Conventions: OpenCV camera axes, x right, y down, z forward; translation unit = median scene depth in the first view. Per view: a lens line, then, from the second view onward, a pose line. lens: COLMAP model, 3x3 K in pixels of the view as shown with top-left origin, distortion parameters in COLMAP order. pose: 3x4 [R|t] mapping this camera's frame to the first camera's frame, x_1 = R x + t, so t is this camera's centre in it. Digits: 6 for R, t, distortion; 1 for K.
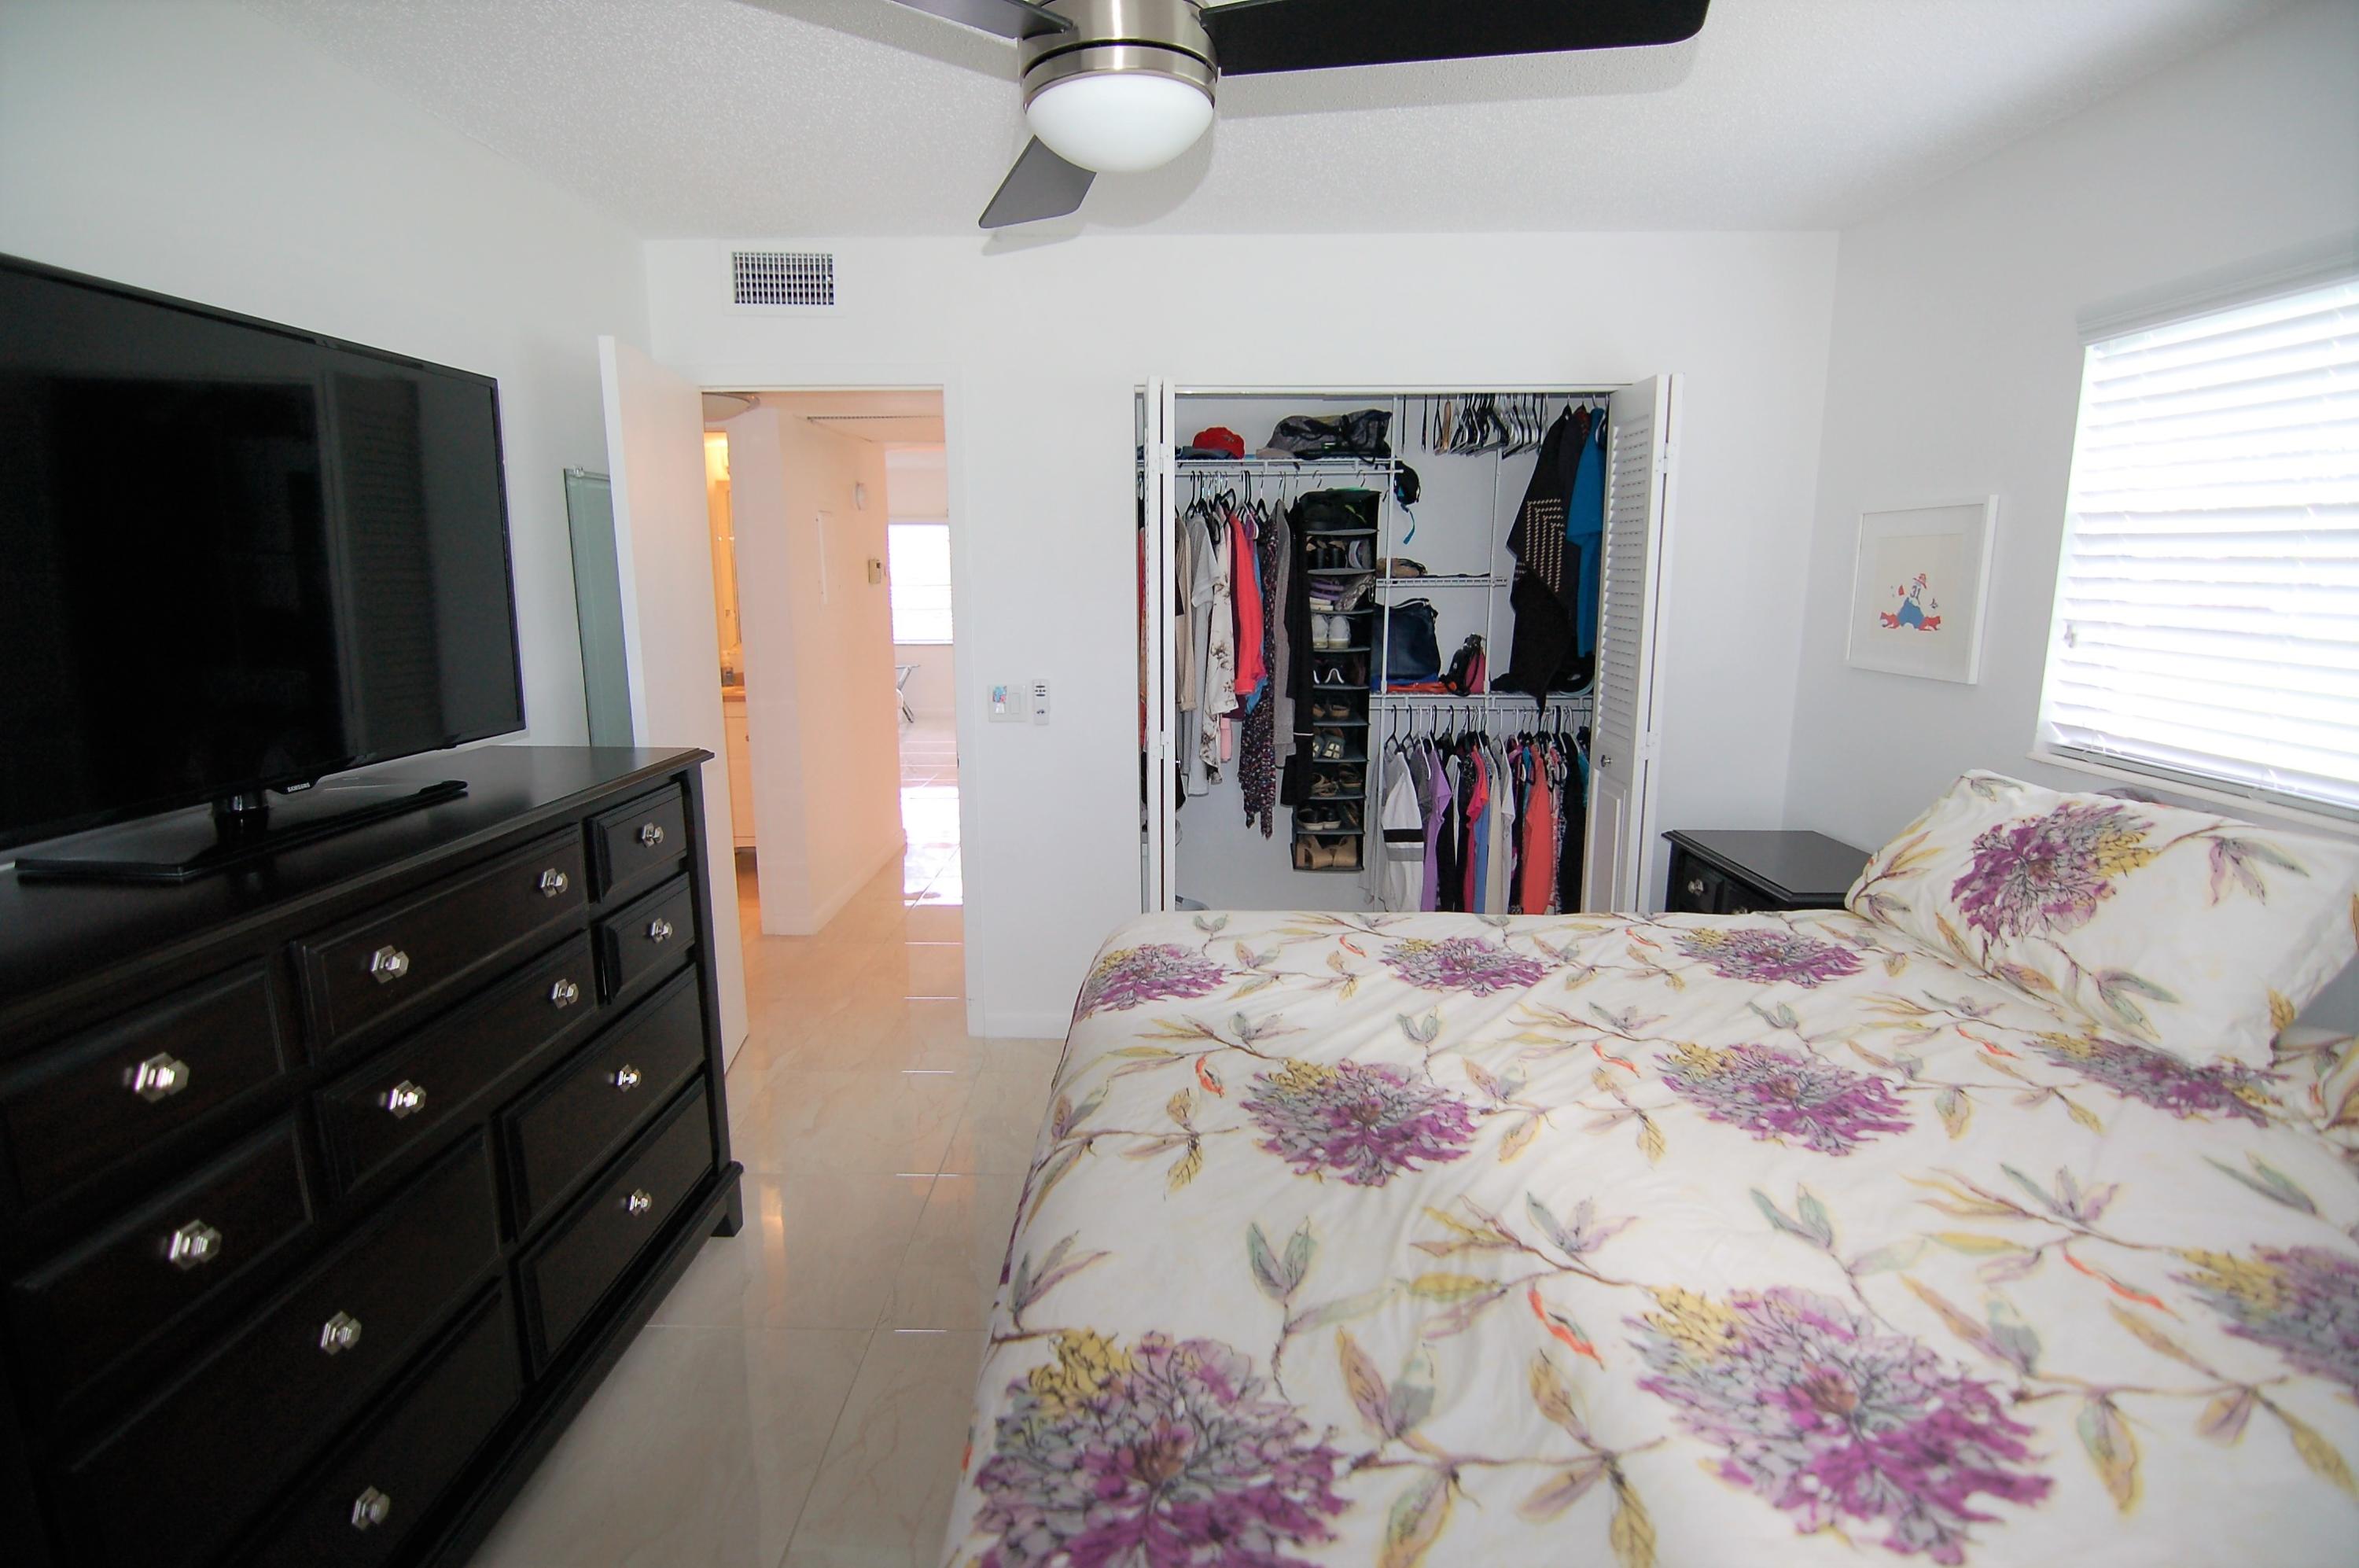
lens RADIAL K [[1129.6, 0, 1163.6], [0, 1129.6, 782.5], [0, 0, 1]] dist [-0.008292, -0.007307]
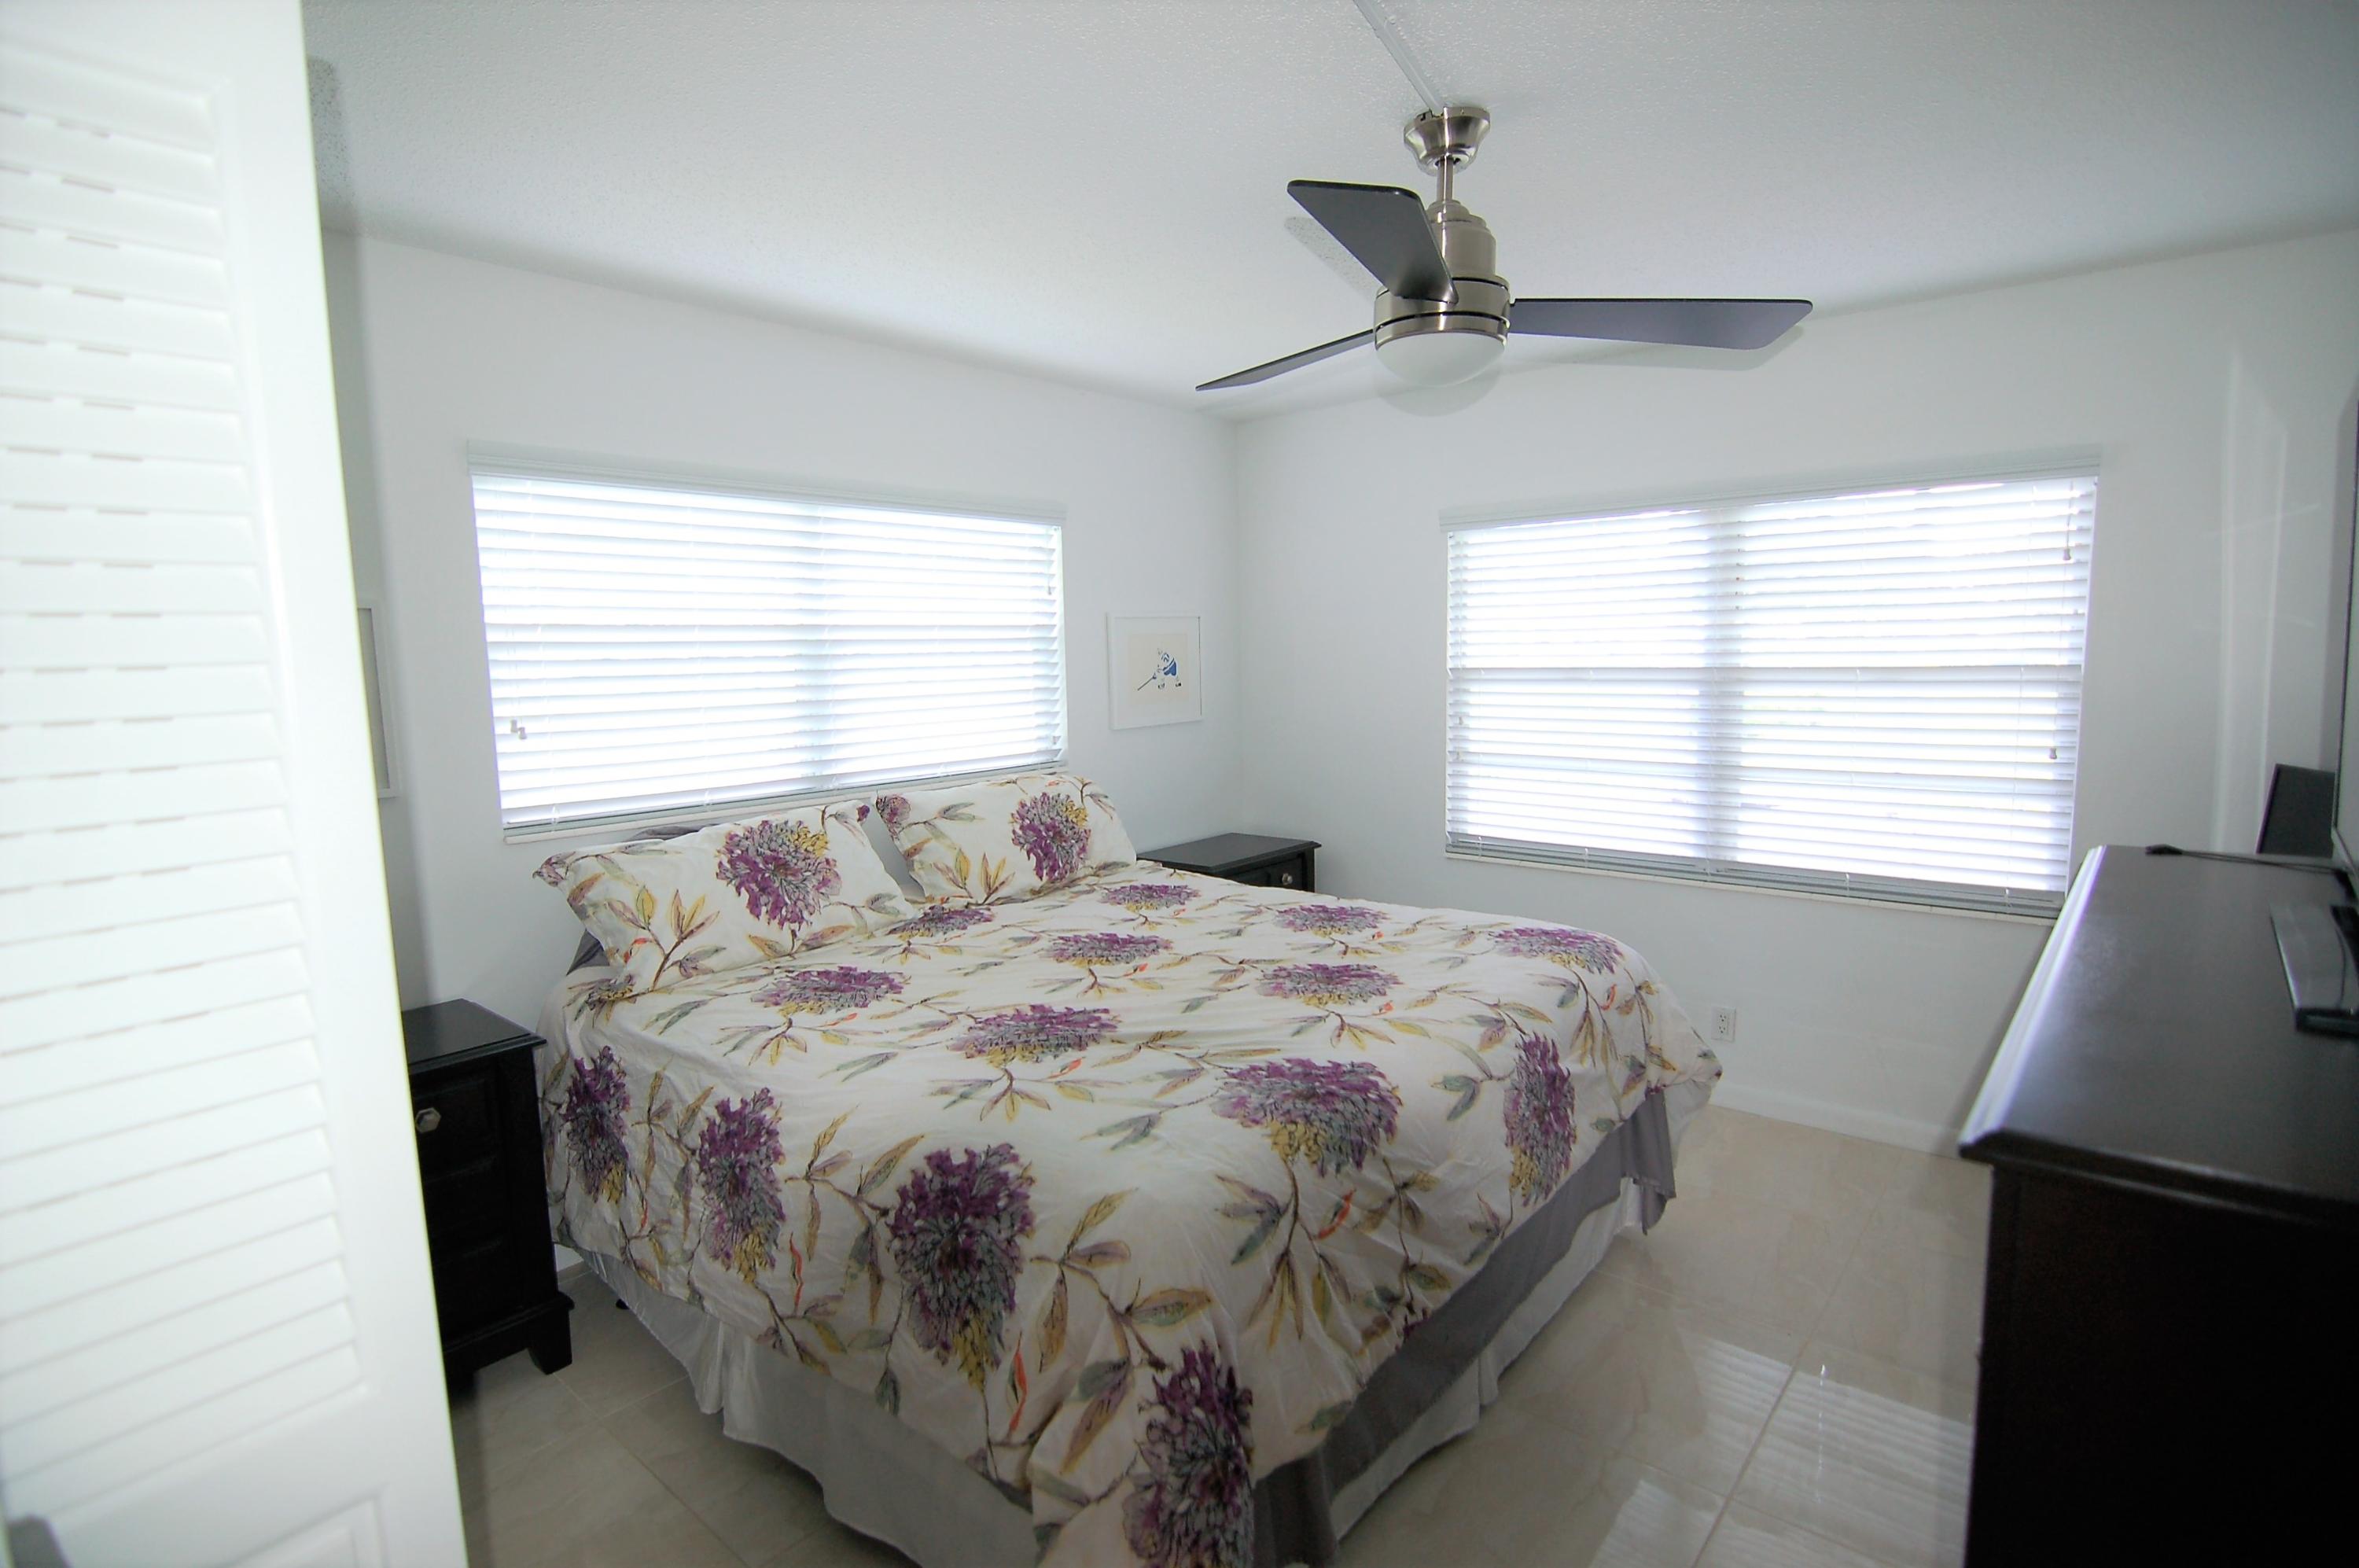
lens RADIAL K [[1114.2, 0, 1191.8], [0, 1114.2, 773.8], [0, 0, 1]] dist [-0.000672, 0.000000]
pose [[-0.774562, -0.052662, 0.630302, -0.531718], [0.140350, 0.957374, 0.252461, -0.338968], [-0.616729, 0.284010, -0.734155, 1.738241]]
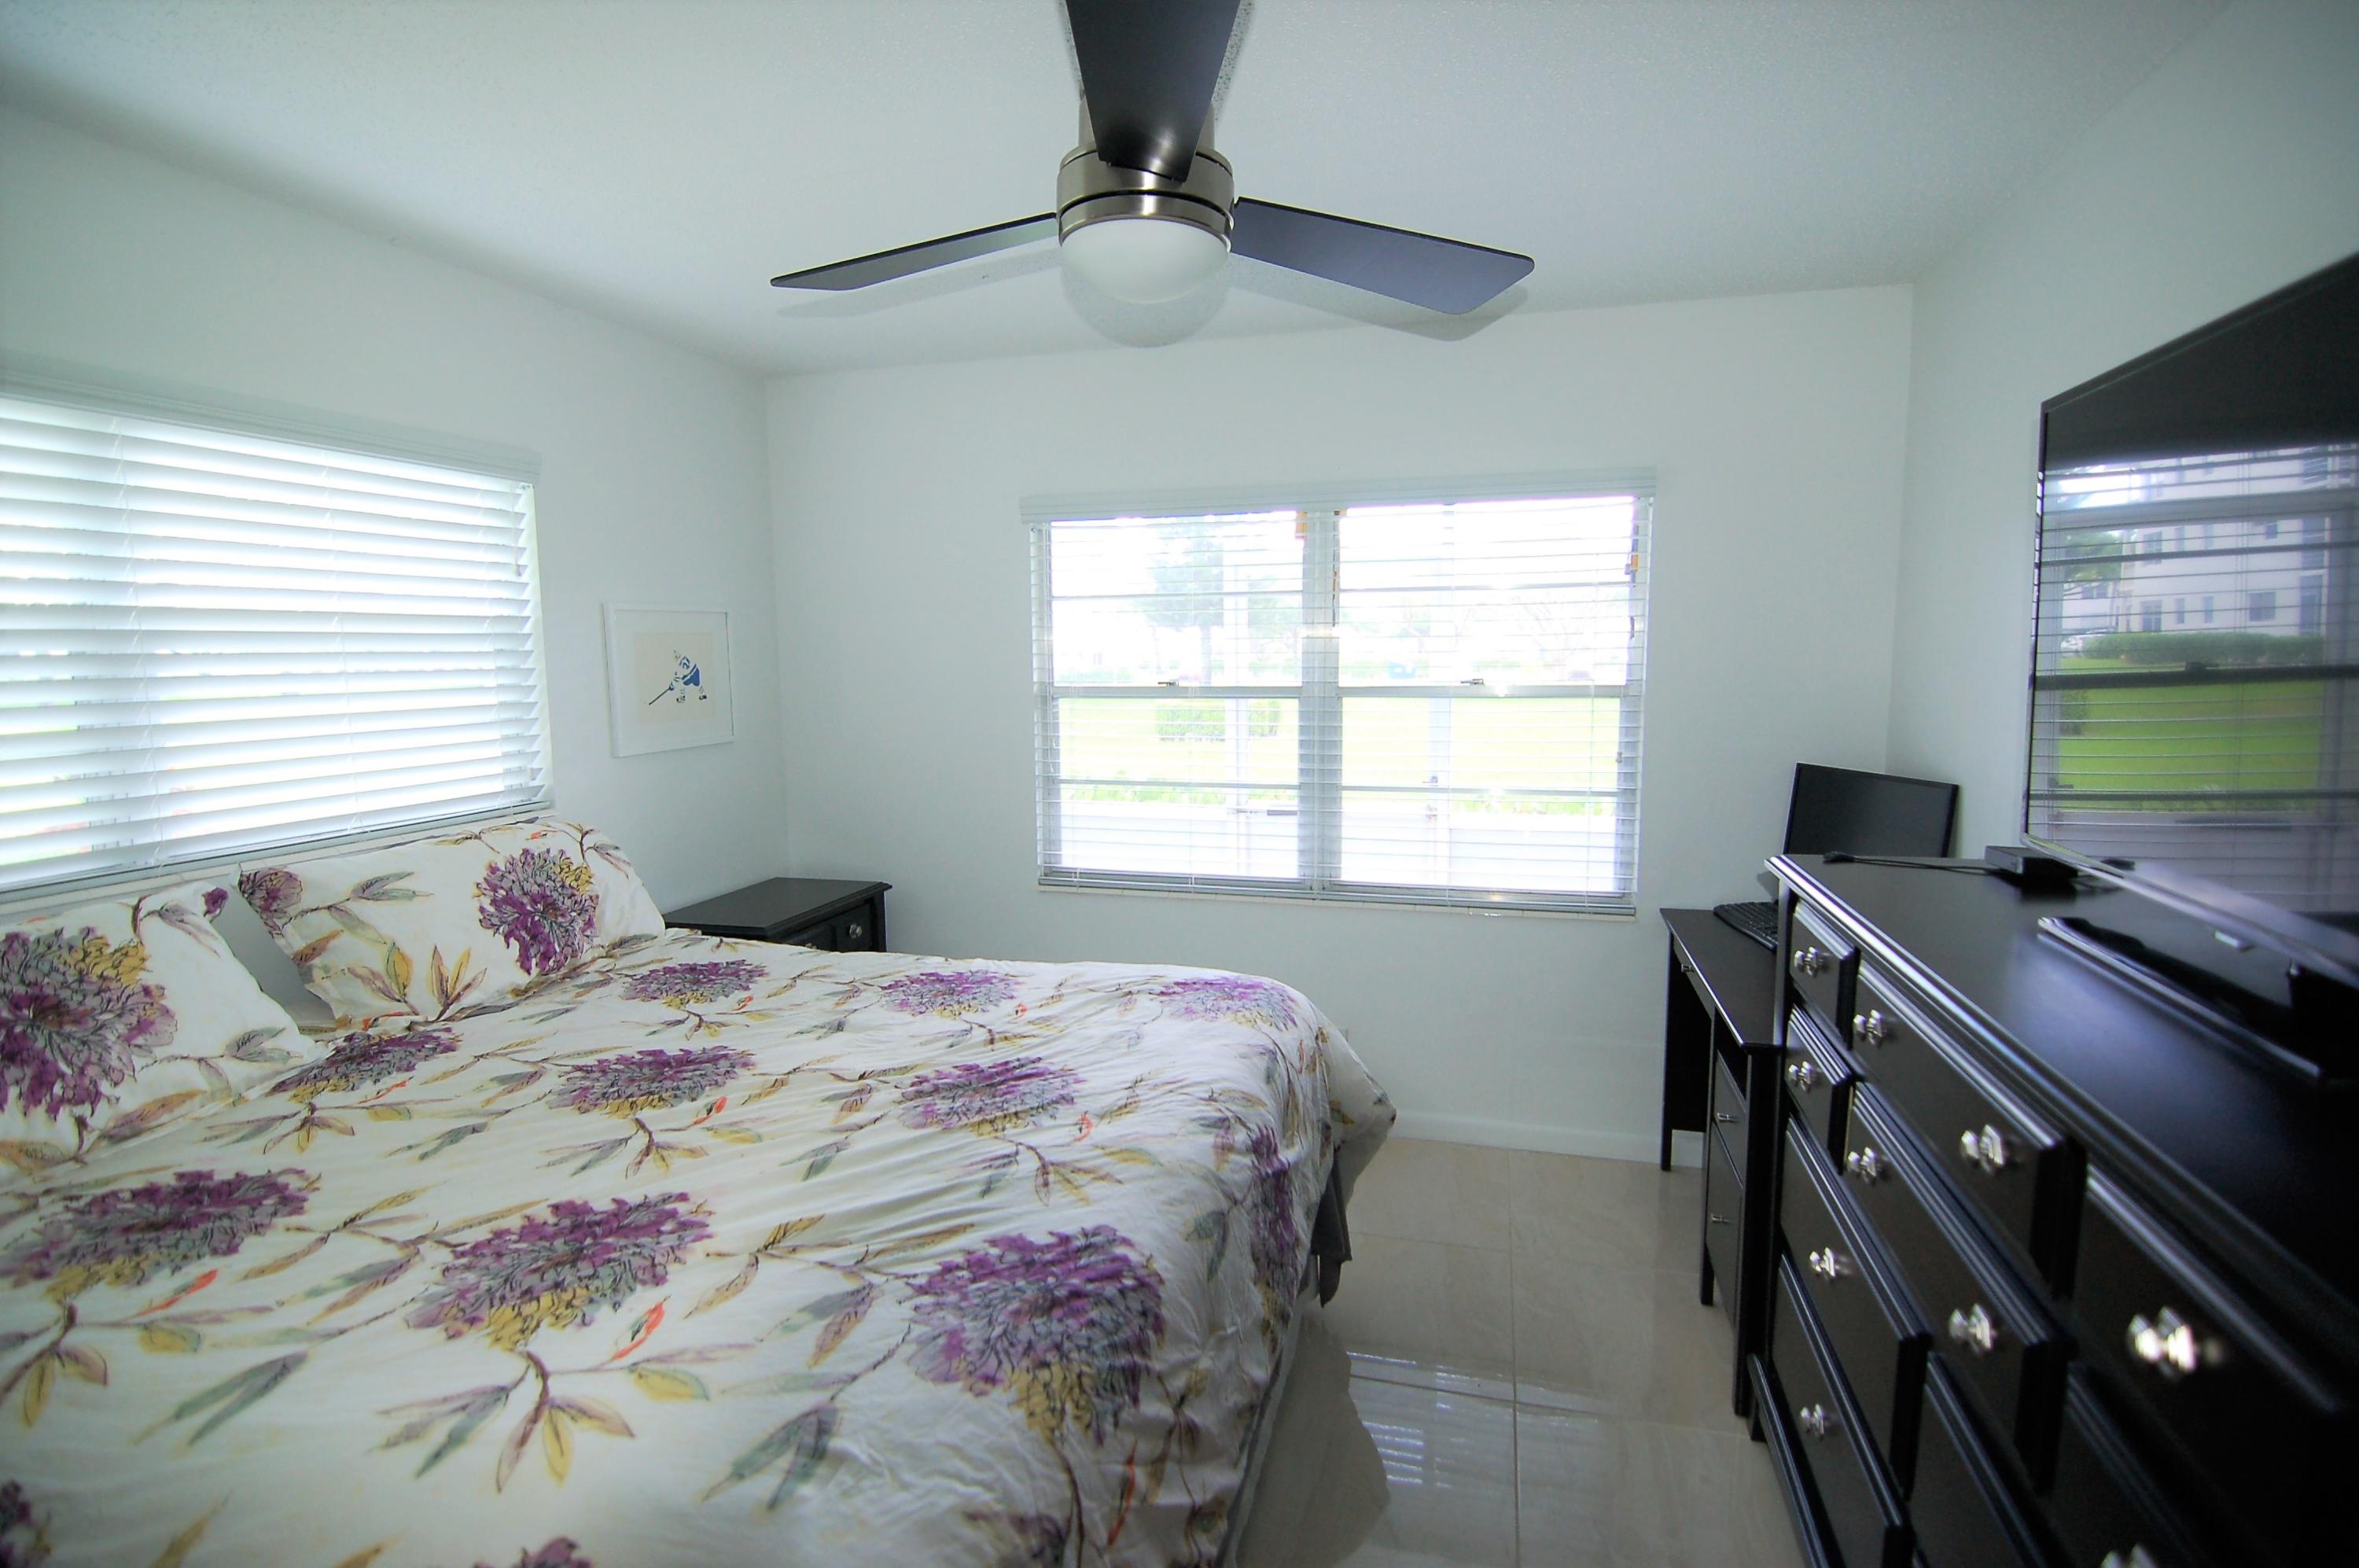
lens RADIAL K [[1129.6, 0, 1163.6], [0, 1129.6, 782.5], [0, 0, 1]] dist [-0.008292, -0.007307]
pose [[-0.964130, -0.017755, 0.264837, -0.256306], [0.062927, 0.954026, 0.293043, -0.295882], [-0.257865, 0.299197, -0.918688, 1.546467]]
